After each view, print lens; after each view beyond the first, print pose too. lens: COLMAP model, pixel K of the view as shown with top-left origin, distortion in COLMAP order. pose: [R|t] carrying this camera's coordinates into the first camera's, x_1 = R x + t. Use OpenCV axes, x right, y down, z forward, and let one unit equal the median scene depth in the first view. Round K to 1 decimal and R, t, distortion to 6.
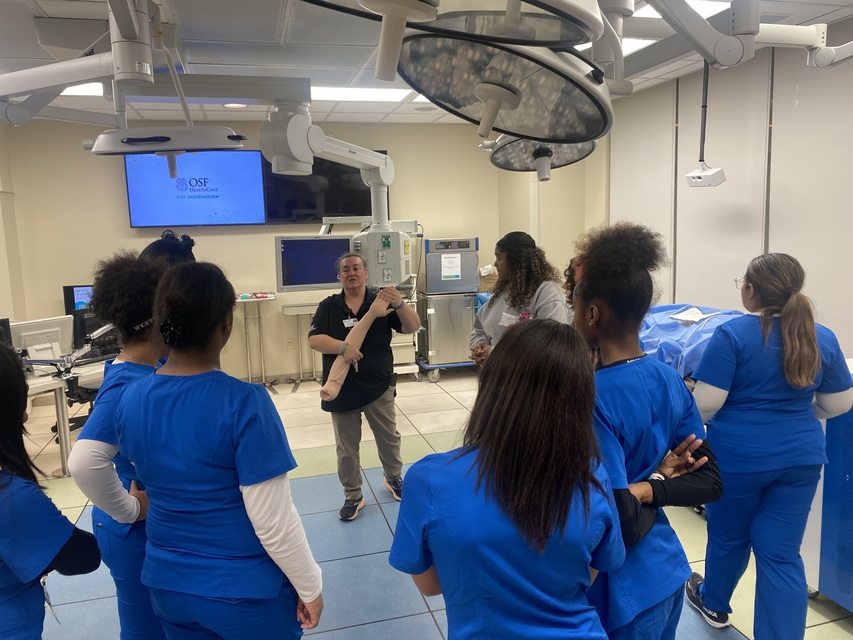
lens RADIAL K [[664.1, 0, 422.9], [0, 664.1, 317.6], [0, 0, 1]] dist [0.039600, -0.005044]
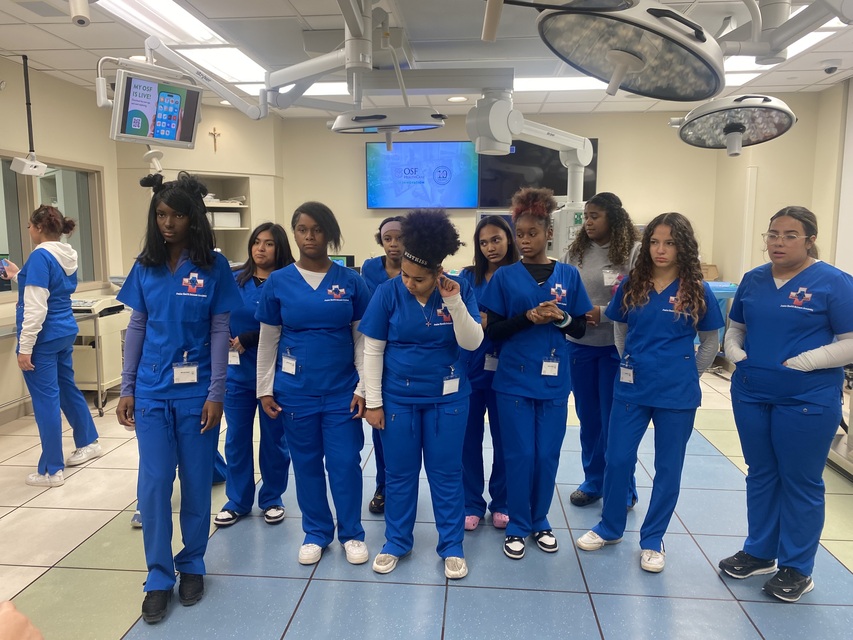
lens RADIAL K [[664.1, 0, 429.8], [0, 664.1, 318.8], [0, 0, 1]] dist [0.039600, -0.005044]
pose [[0.945250, 0.069416, -0.318879, 0.086928], [-0.070019, 0.997500, 0.009586, 0.064914], [0.318747, 0.013267, 0.947747, -0.112881]]
